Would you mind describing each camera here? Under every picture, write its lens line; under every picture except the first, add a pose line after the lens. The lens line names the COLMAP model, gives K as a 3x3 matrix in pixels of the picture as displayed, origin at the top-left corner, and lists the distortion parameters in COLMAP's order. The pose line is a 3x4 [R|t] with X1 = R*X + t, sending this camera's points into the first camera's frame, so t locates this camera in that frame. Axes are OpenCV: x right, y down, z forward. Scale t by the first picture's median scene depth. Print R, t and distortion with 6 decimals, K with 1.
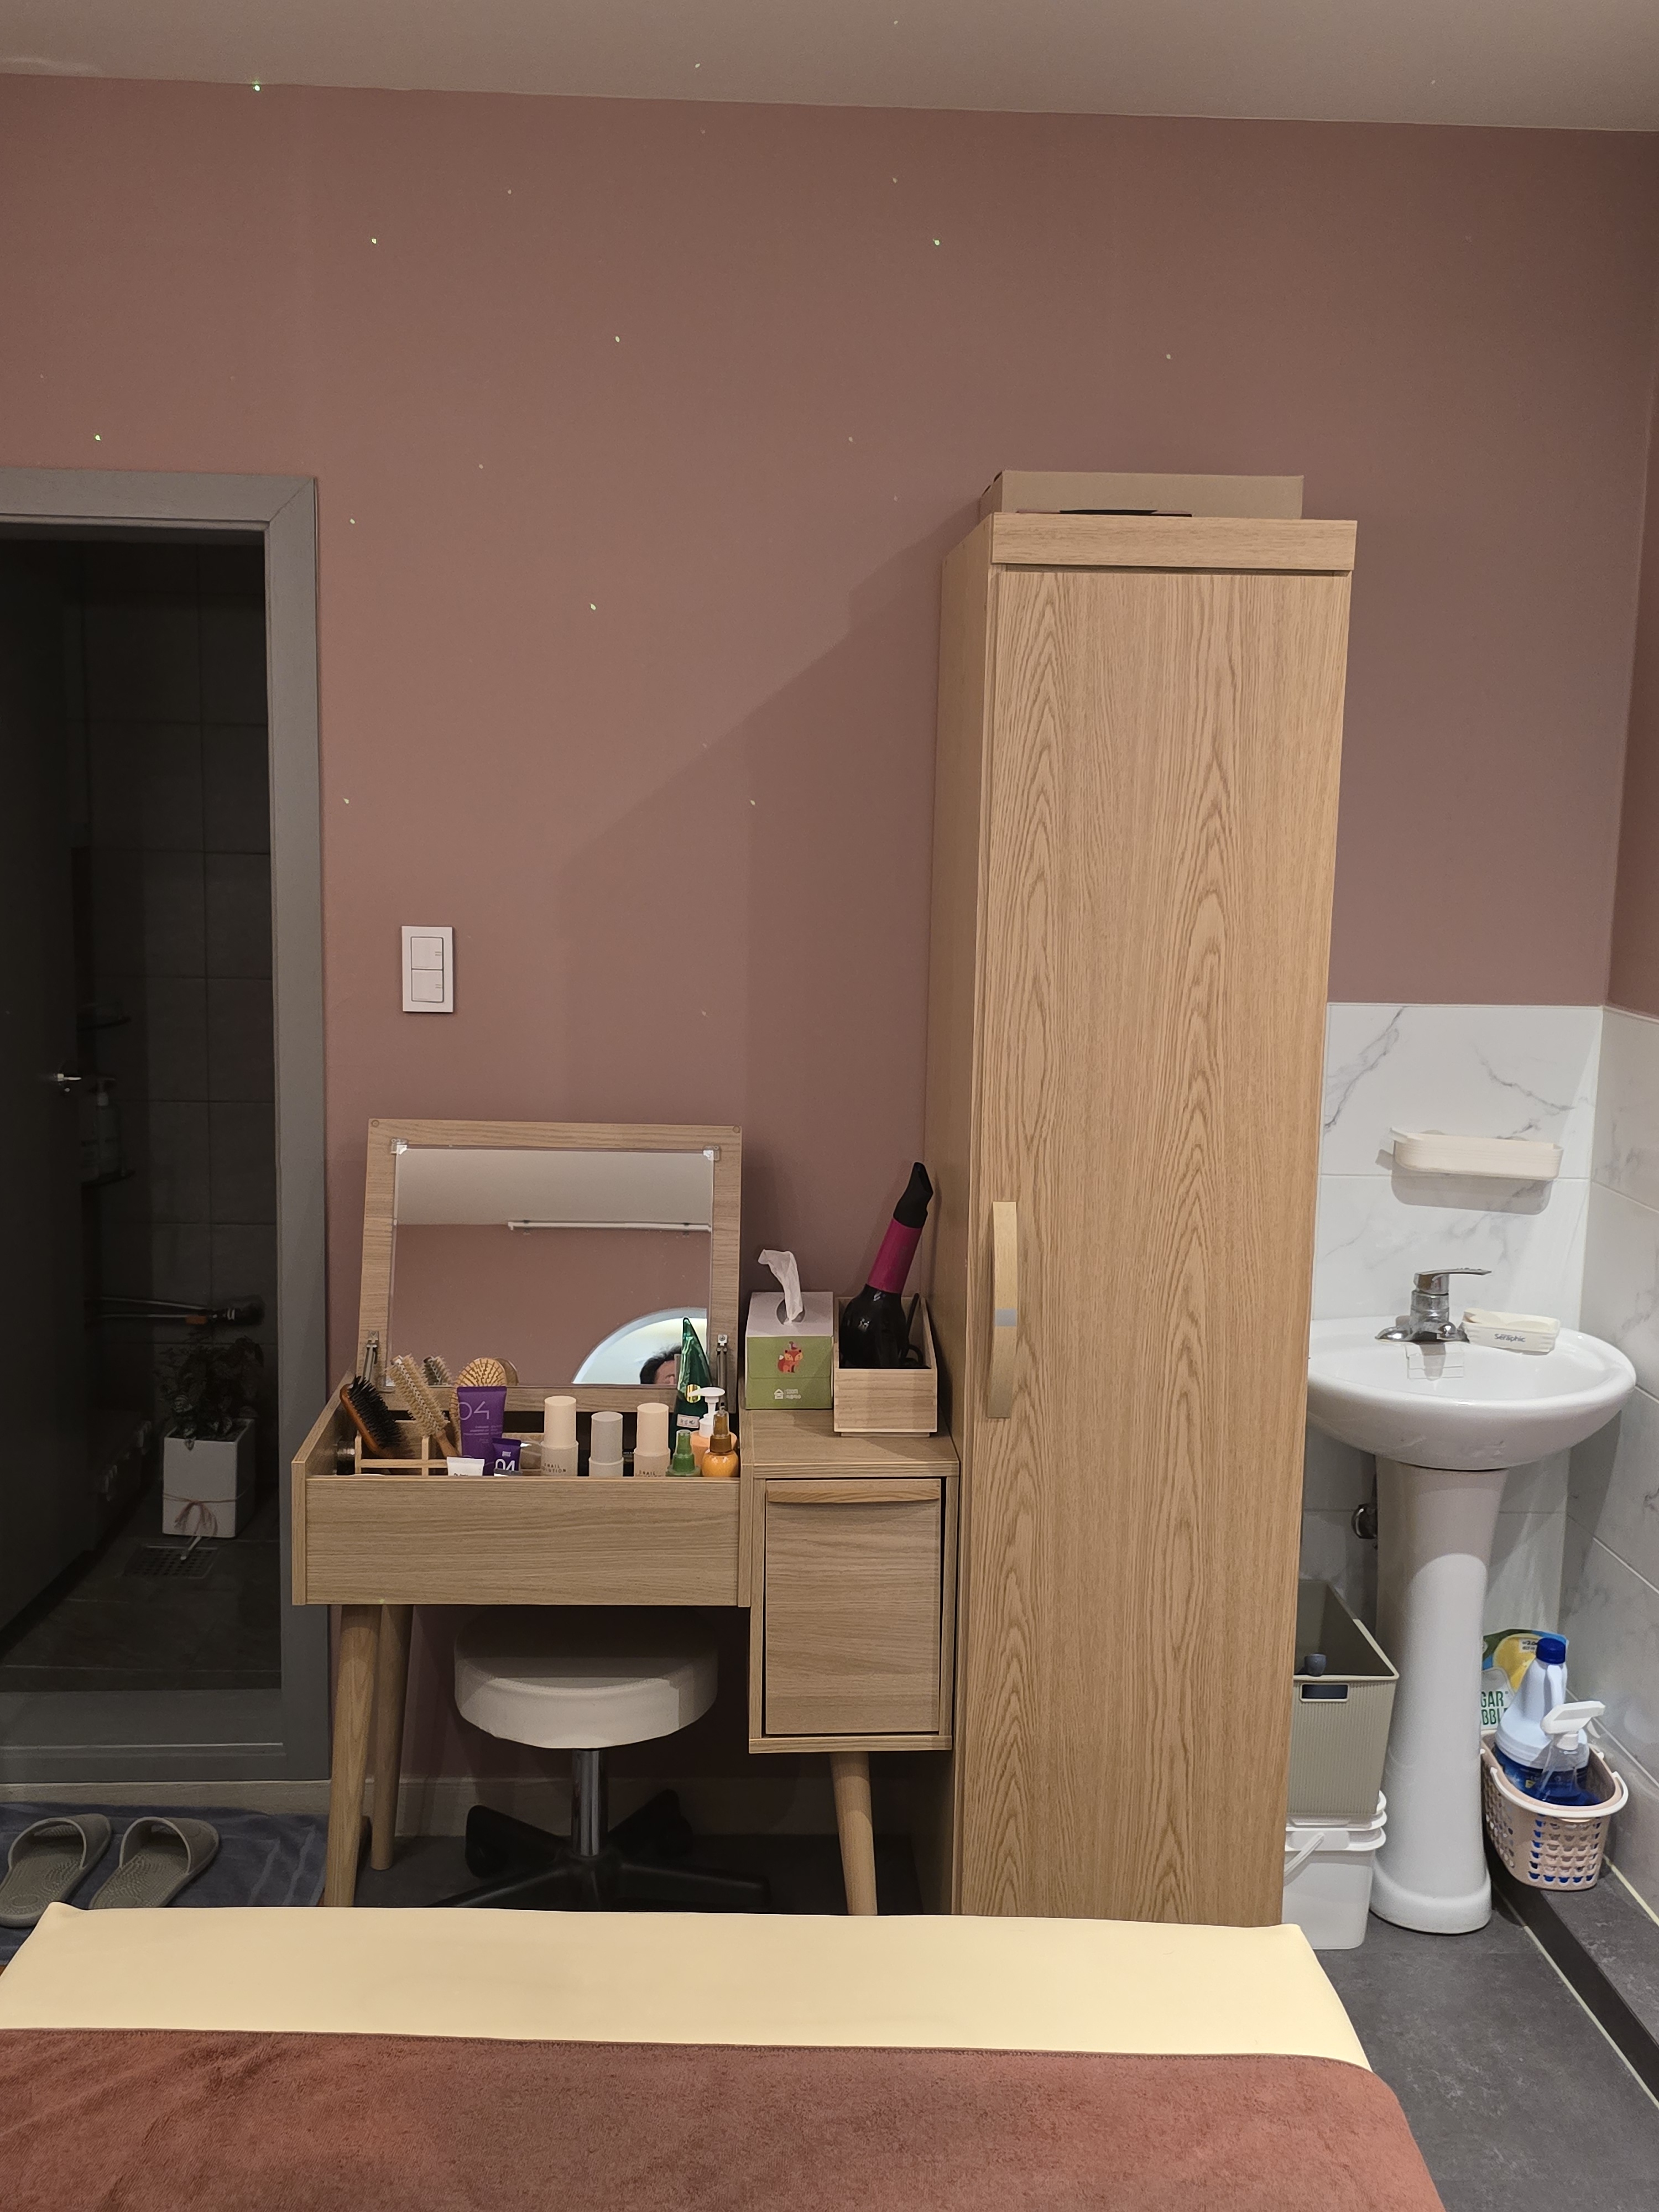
lens RADIAL K [[1487.8, 0, 826.3], [0, 1487.8, 989.0], [0, 0, 1]] dist [-0.000294, 0.000088]
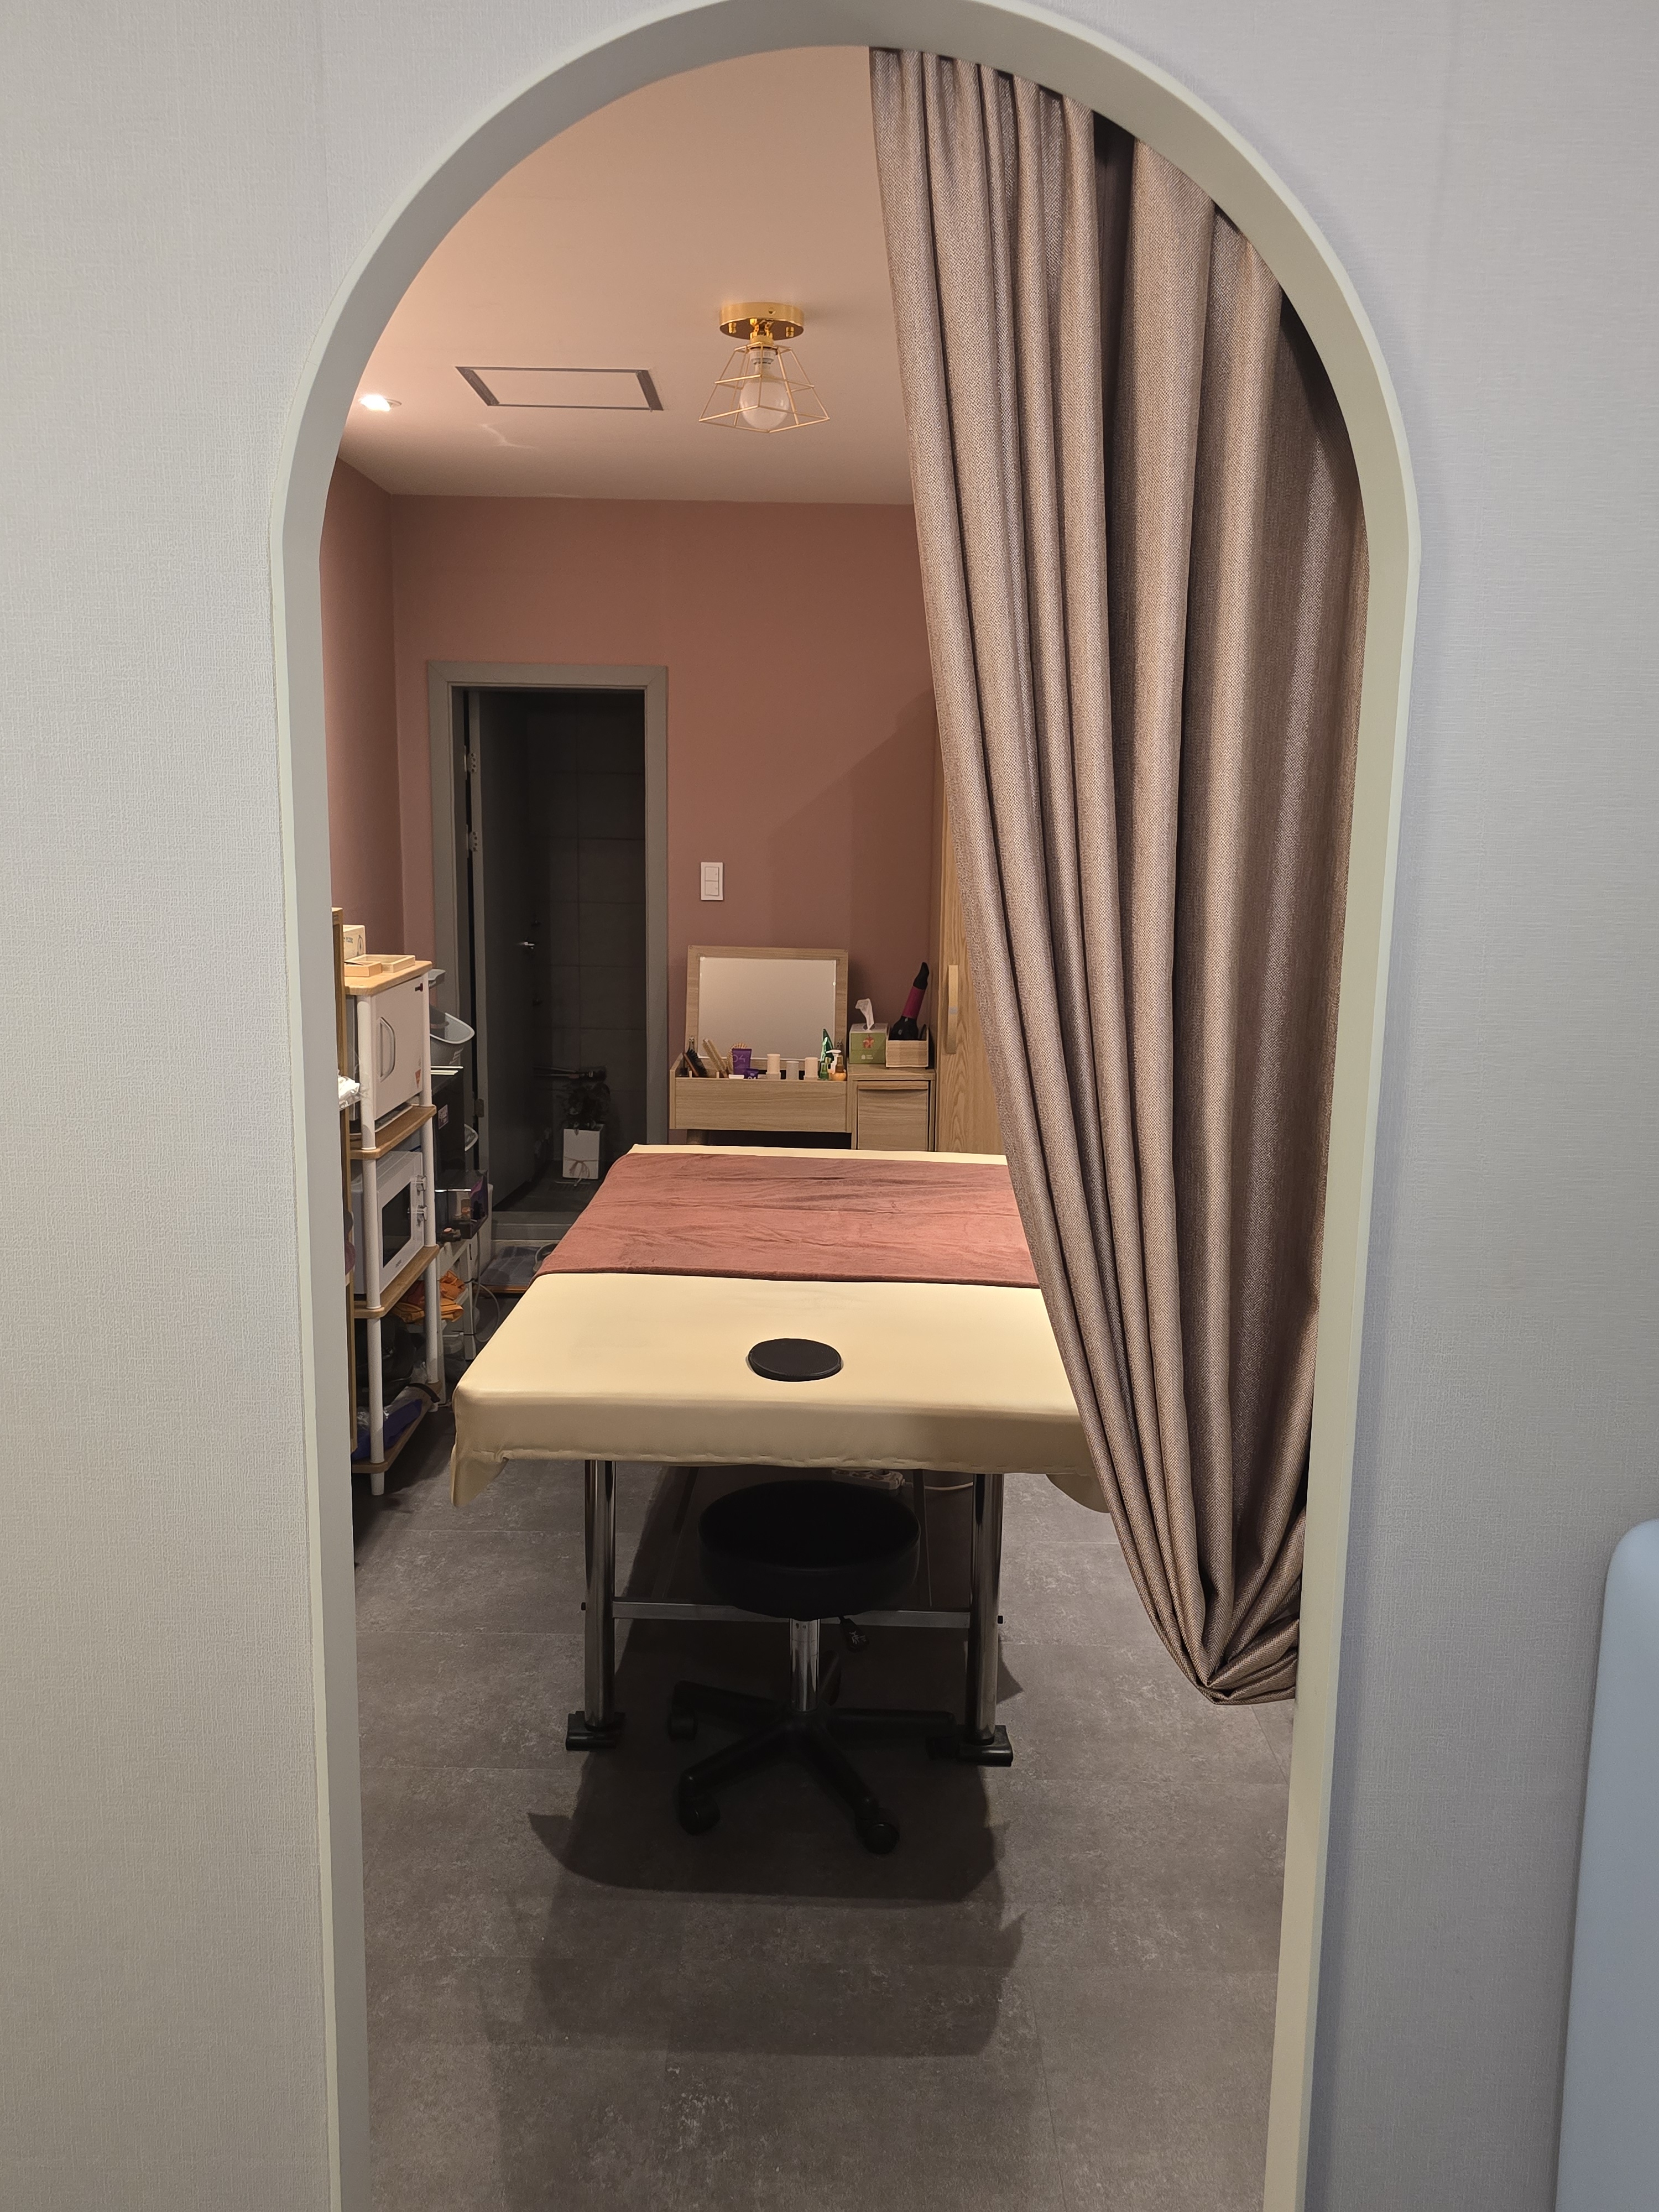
lens RADIAL K [[1486.5, 0, 829.5], [0, 1486.5, 1106.0], [0, 0, 1]] dist [0.040705, 0.000080]
pose [[0.997435, 0.005924, -0.071338, 0.086191], [-0.002056, 0.998529, 0.054179, 0.228153], [0.071554, -0.053893, 0.995980, -1.416328]]
